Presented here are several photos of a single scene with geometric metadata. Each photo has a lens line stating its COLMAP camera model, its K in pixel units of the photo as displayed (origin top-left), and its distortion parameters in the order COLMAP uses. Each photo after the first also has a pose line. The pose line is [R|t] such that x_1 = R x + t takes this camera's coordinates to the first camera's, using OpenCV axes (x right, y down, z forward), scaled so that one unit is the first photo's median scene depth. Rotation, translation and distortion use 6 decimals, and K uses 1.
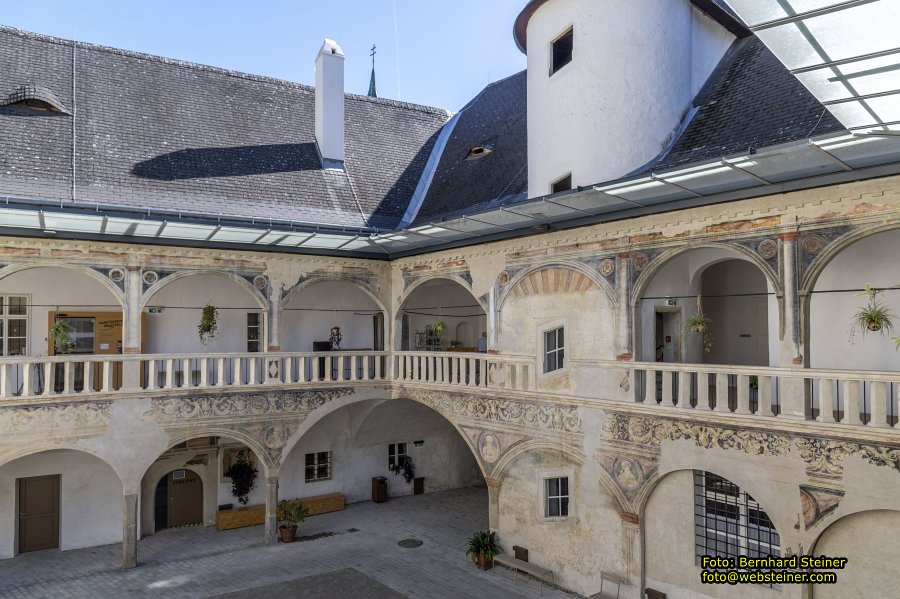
lens RADIAL K [[619.3, 0, 450.5], [0, 619.3, 298.4], [0, 0, 1]] dist [-0.002306, -0.010988]
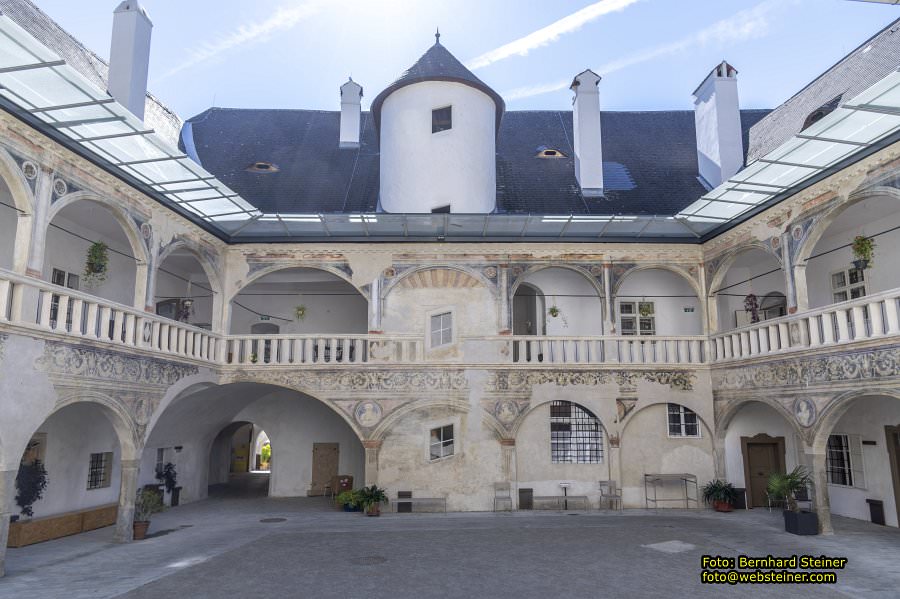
lens RADIAL K [[619.3, 0, 453.3], [0, 619.3, 304.5], [0, 0, 1]] dist [-0.002306, -0.010988]
pose [[0.617588, 0.150569, 0.771955, -0.795708], [-0.038961, 0.986156, -0.161179, 0.228442], [-0.785536, 0.069466, 0.614904, 0.154057]]
